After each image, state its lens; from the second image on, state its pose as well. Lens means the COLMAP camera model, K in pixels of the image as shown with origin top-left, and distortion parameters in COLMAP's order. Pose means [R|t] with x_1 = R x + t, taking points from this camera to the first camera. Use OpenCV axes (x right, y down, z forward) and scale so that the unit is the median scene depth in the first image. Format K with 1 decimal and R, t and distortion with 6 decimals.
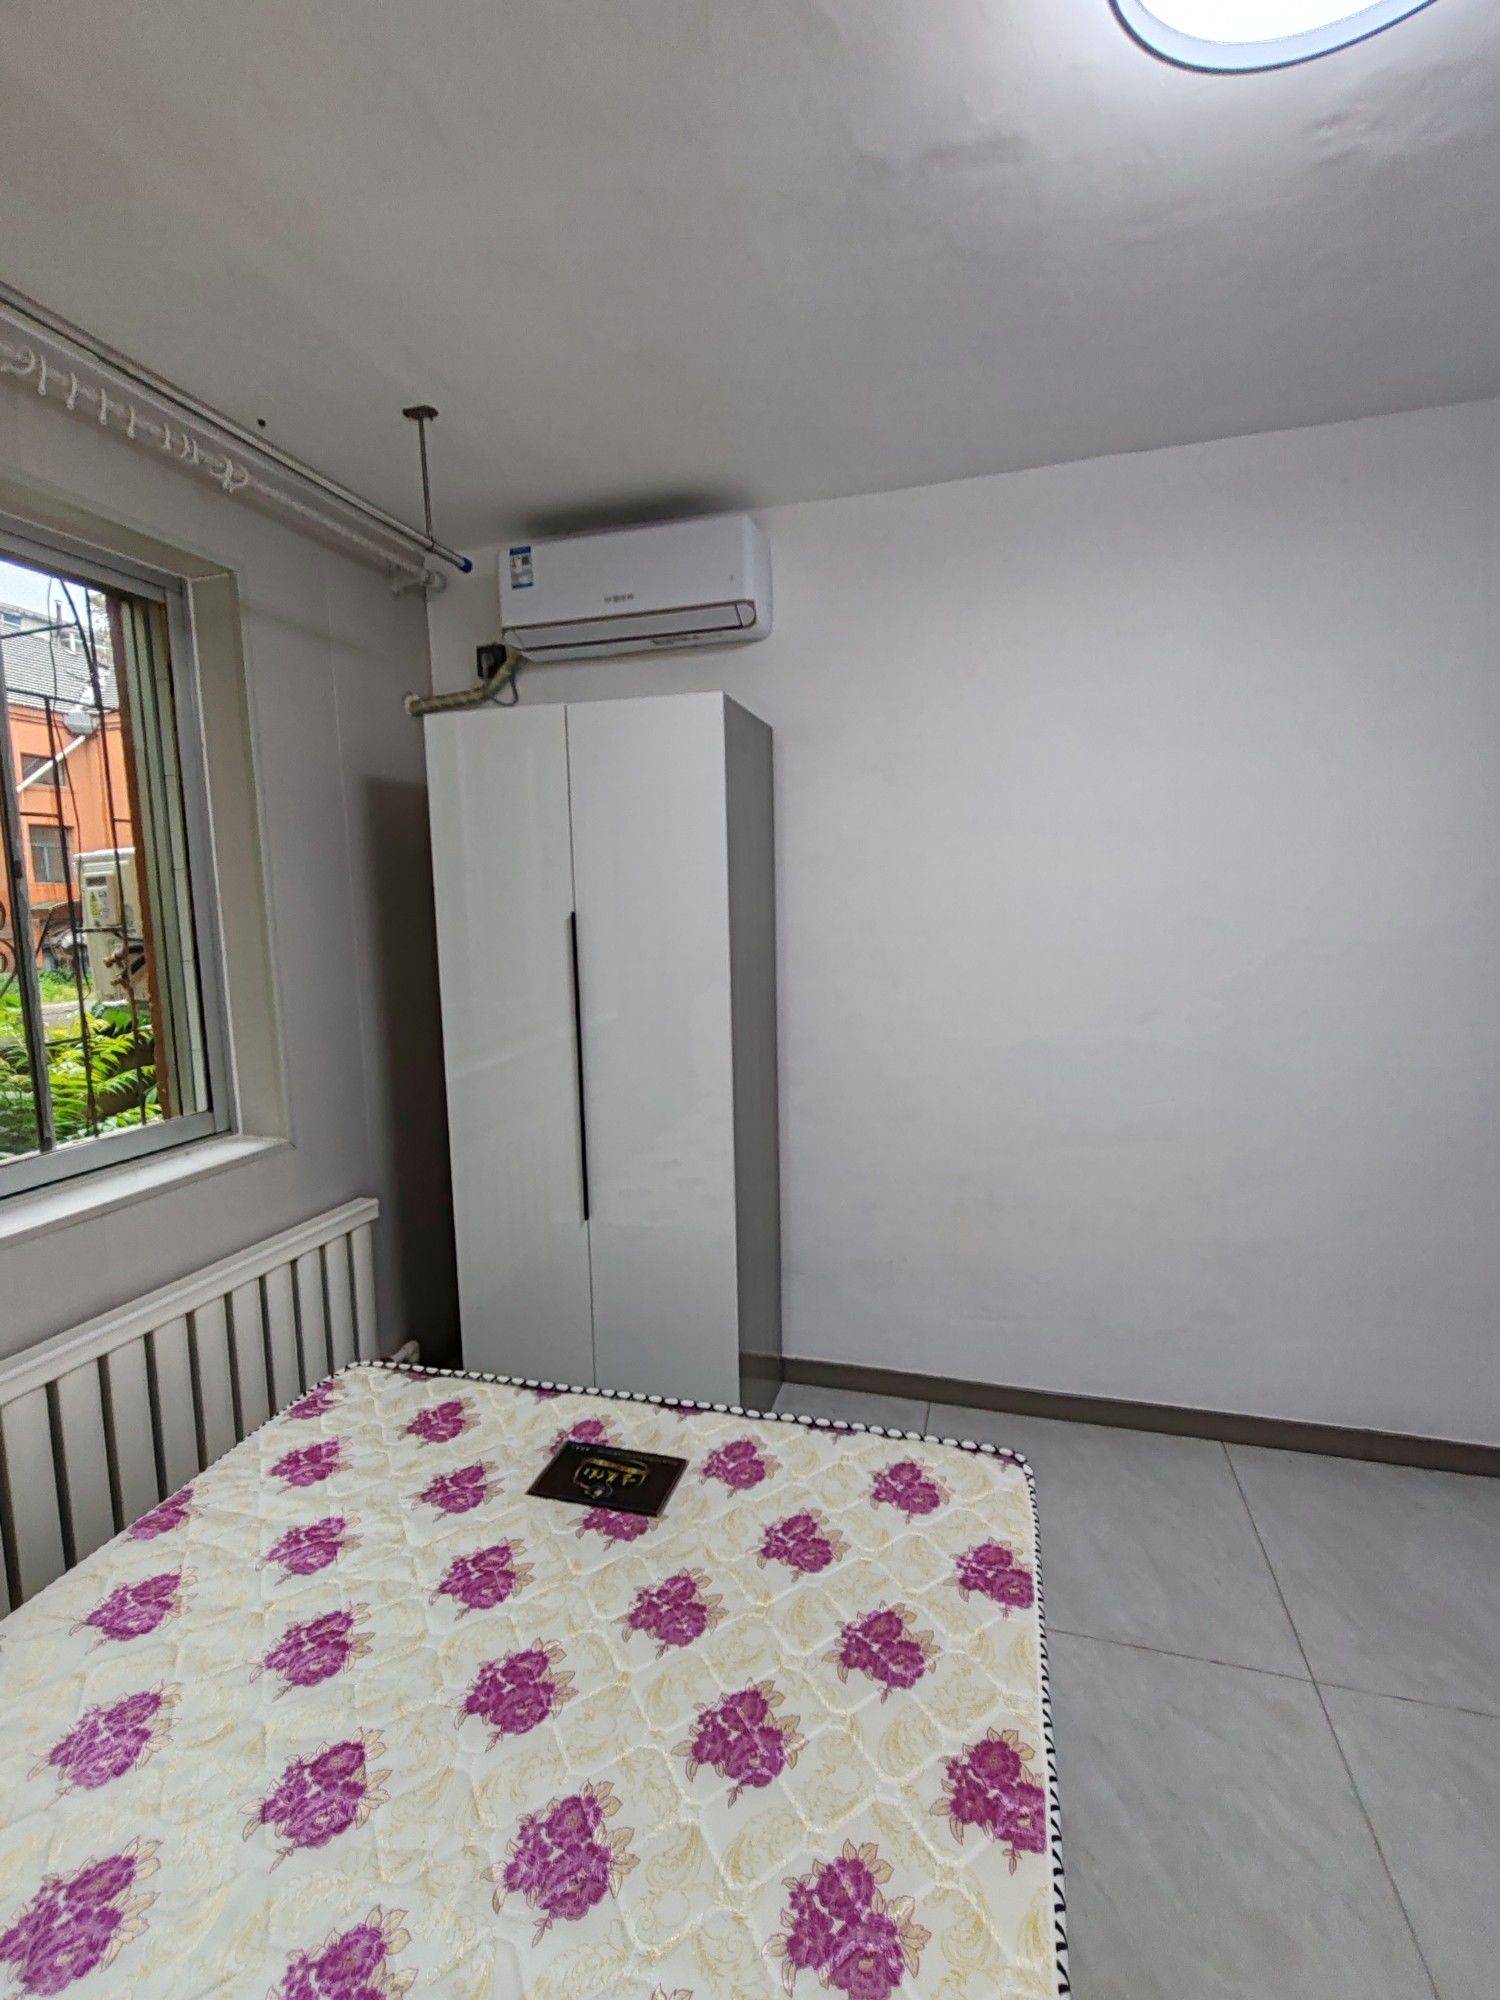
lens RADIAL K [[908.3, 0, 745.5], [0, 908.3, 1006.9], [0, 0, 1]] dist [-0.003708, 0.001288]
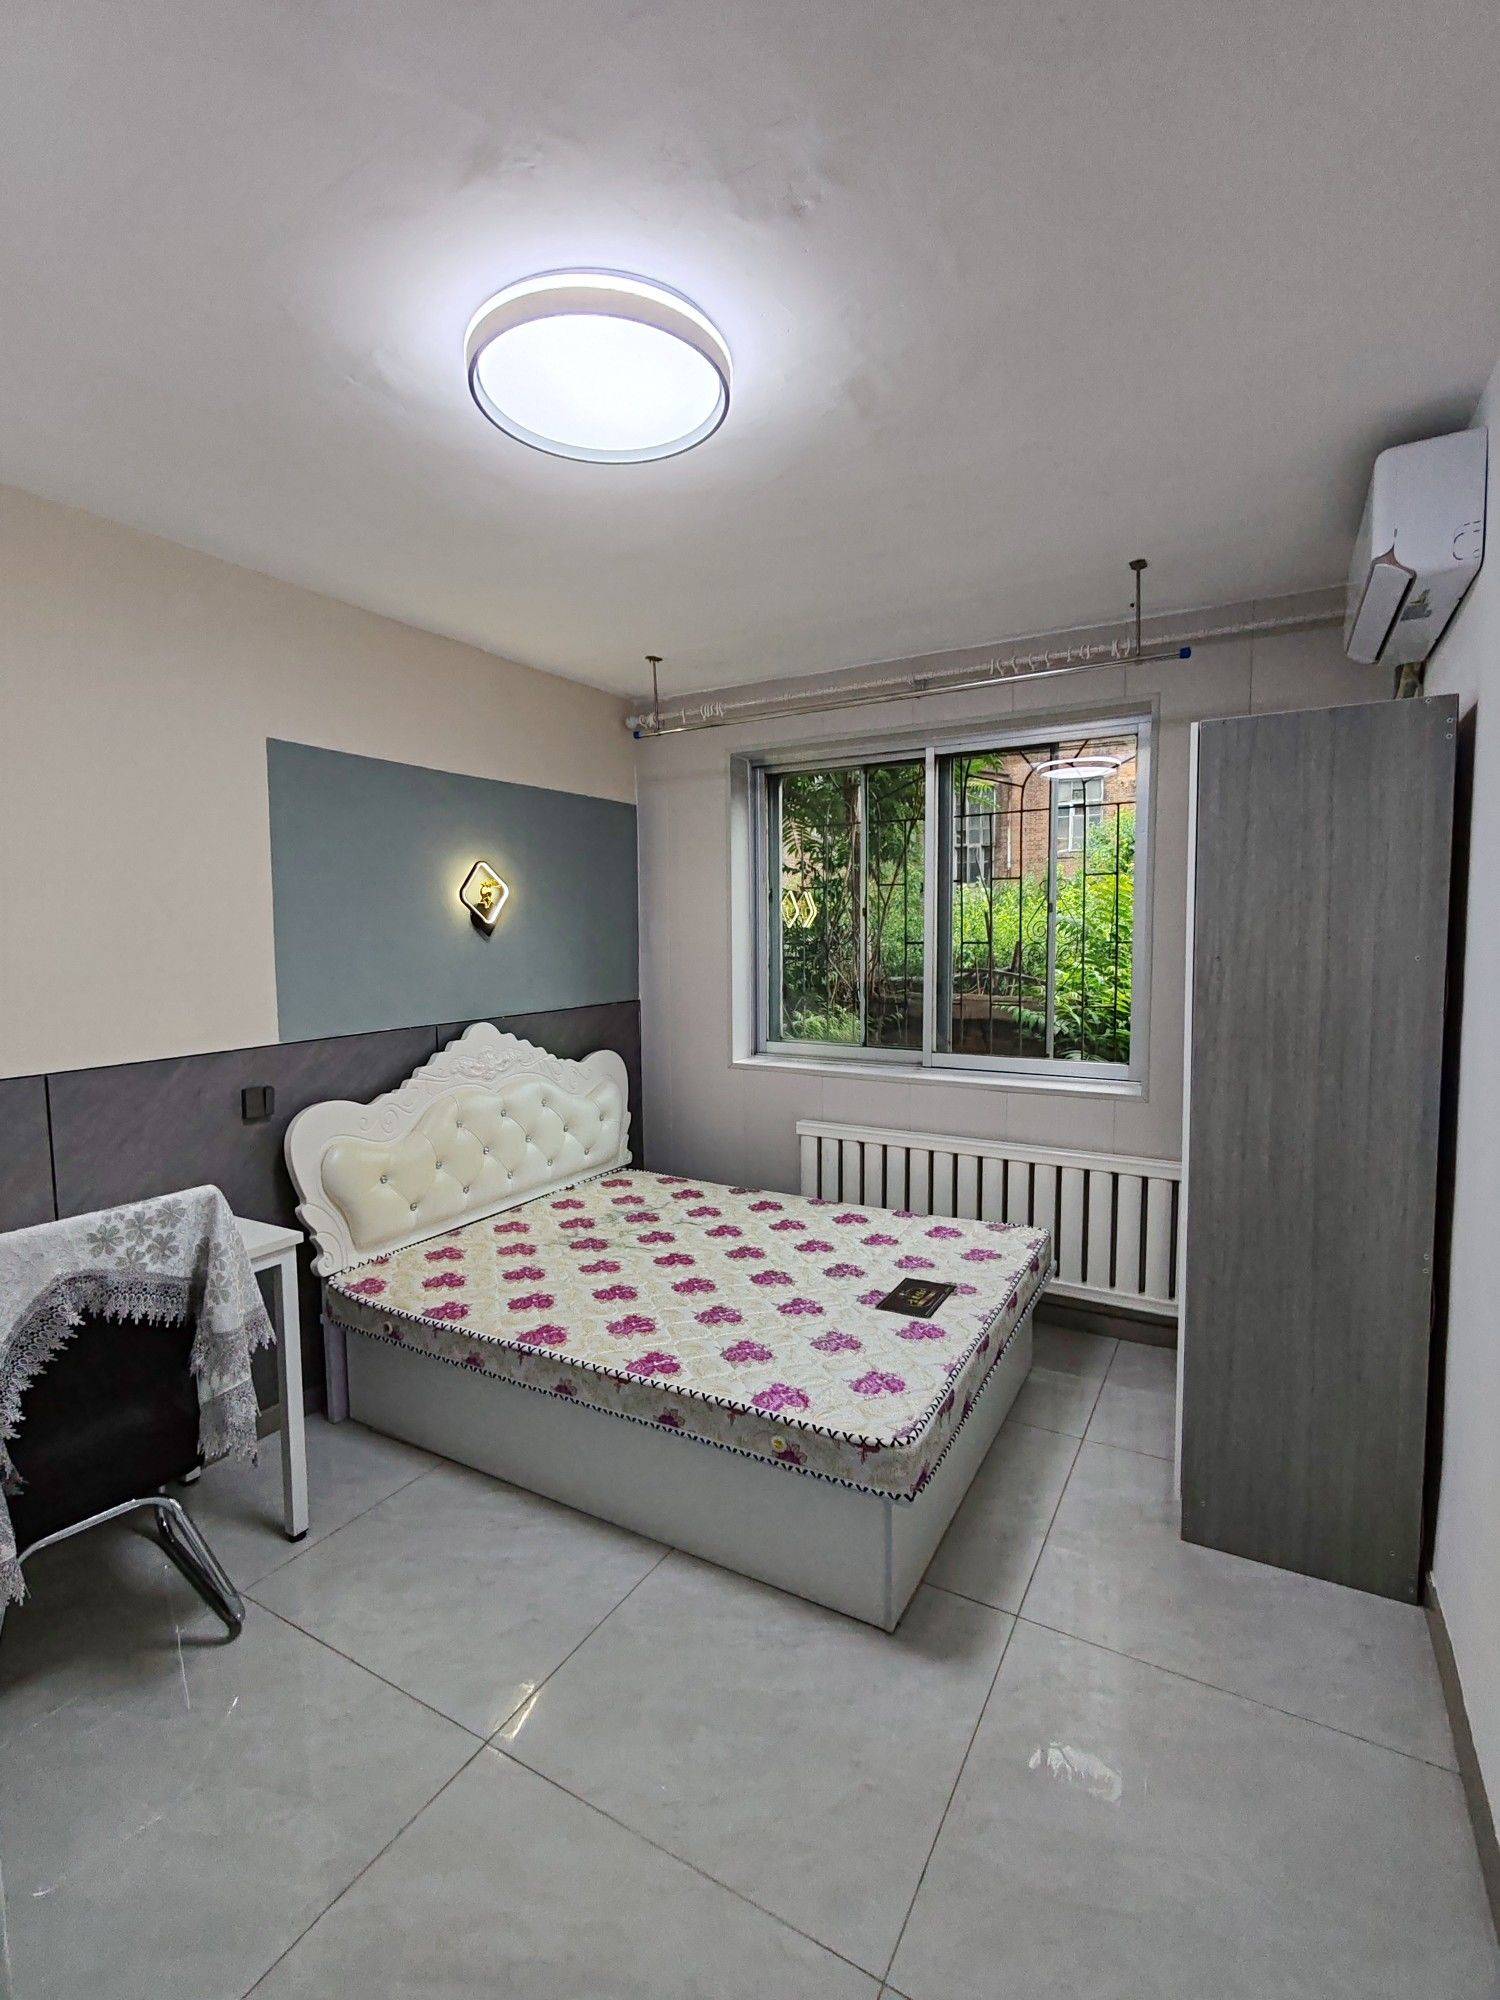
lens RADIAL K [[908.3, 0, 745.5], [0, 908.3, 1006.9], [0, 0, 1]] dist [-0.003708, 0.001288]
pose [[-0.252082, 0.100961, -0.962425, 1.391935], [-0.106021, 0.985674, 0.131170, -0.148720], [0.961880, 0.135103, -0.237767, 1.030346]]
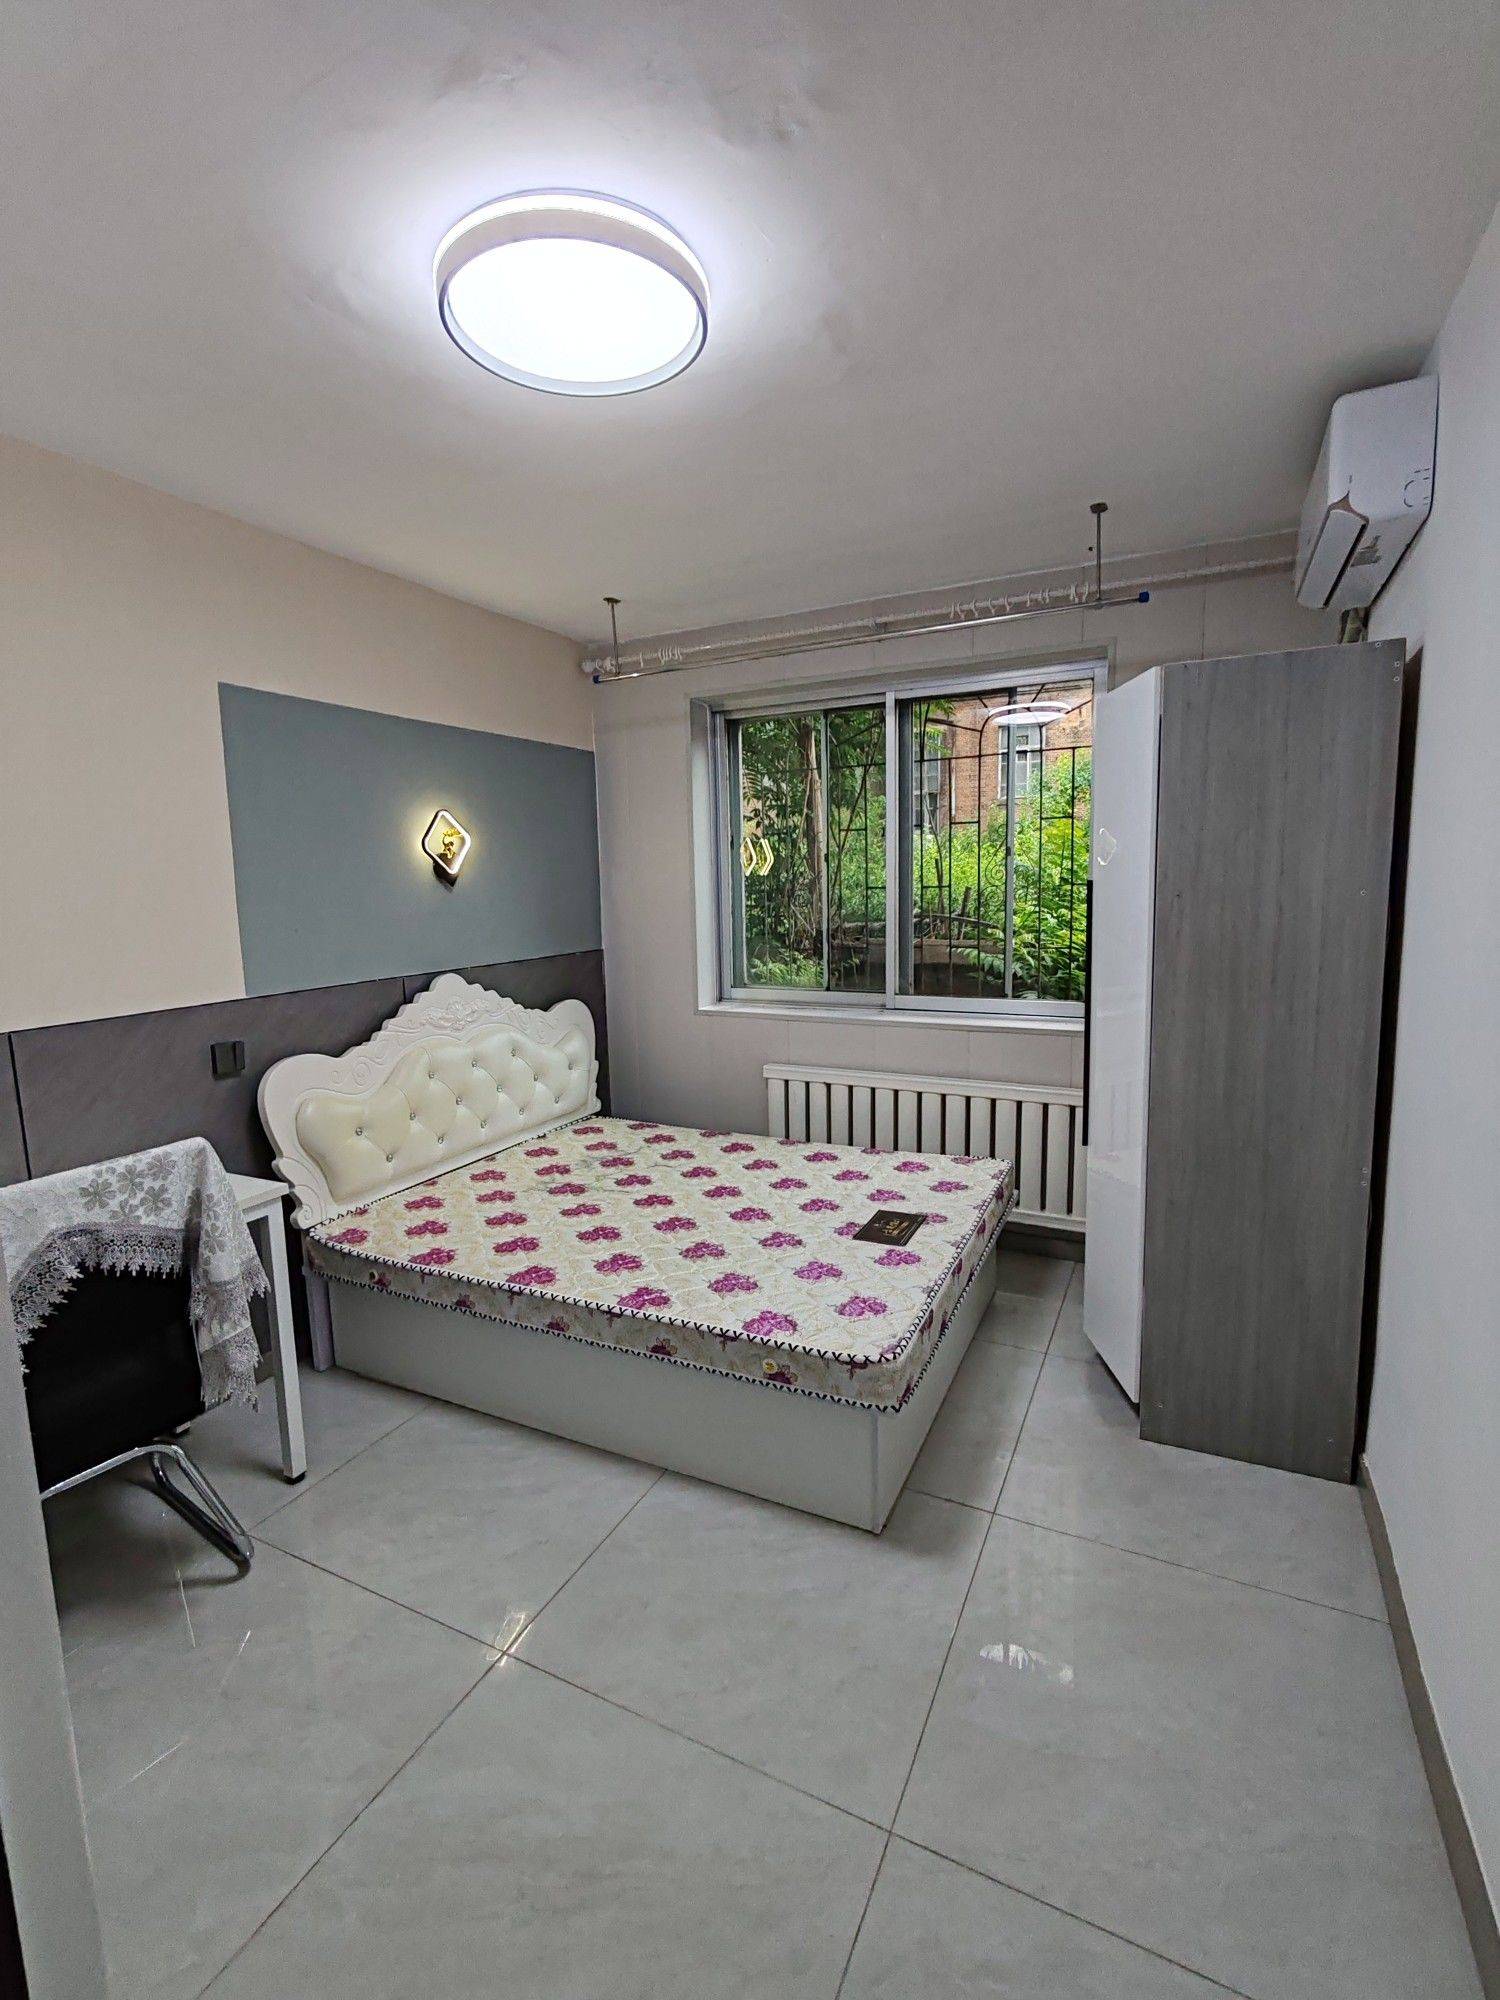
lens RADIAL K [[908.3, 0, 745.5], [0, 908.3, 1006.9], [0, 0, 1]] dist [-0.003708, 0.001288]
pose [[-0.191780, 0.157039, -0.968793, 1.432539], [-0.095936, 0.979389, 0.177748, -0.134698], [0.976738, 0.127031, -0.172761, 0.985898]]
